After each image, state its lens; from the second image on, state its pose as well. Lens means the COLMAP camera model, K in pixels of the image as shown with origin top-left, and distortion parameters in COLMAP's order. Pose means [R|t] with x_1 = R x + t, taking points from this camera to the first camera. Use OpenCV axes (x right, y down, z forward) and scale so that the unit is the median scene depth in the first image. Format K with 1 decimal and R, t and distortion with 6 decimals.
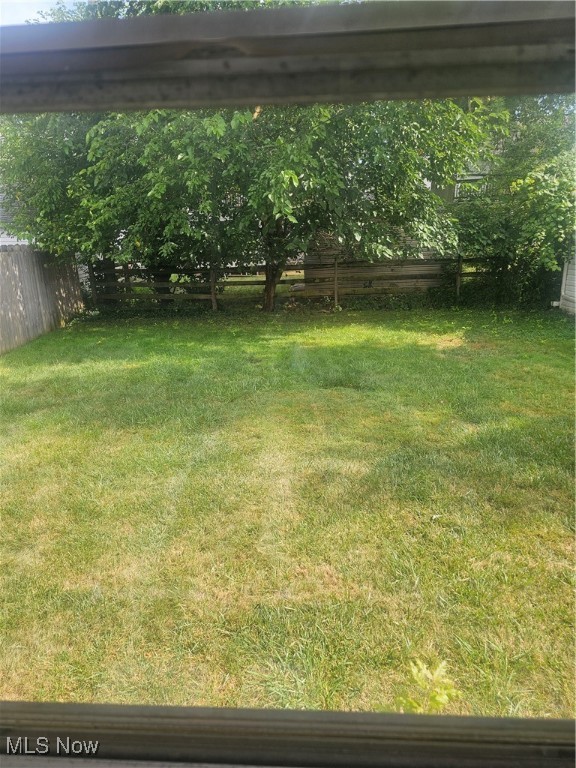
lens RADIAL K [[519.1, 0, 280.3], [0, 519.1, 387.5], [0, 0, 1]] dist [0.083032, -0.068068]
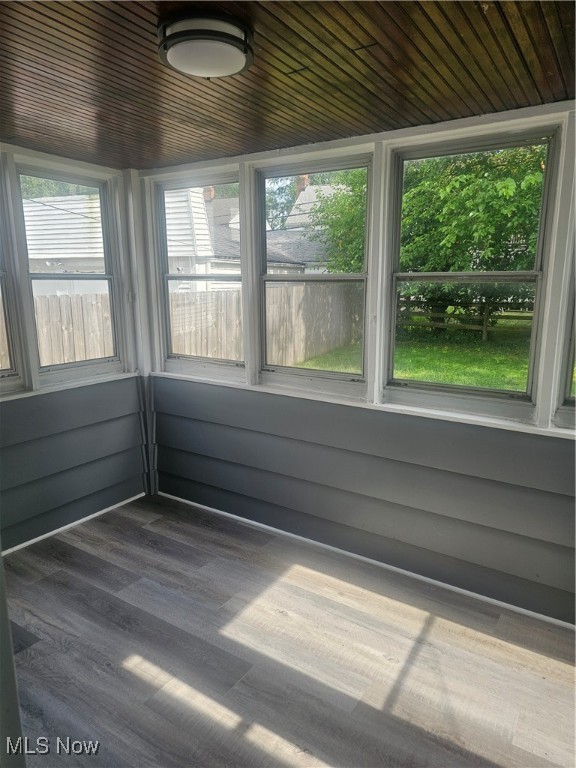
lens RADIAL K [[519.1, 0, 280.3], [0, 519.1, 387.5], [0, 0, 1]] dist [0.083032, -0.068068]
pose [[0.872686, 0.130098, -0.470631, 0.046929], [-0.156887, 0.987453, -0.017949, 0.052158], [0.462391, 0.089500, 0.882147, -0.231424]]
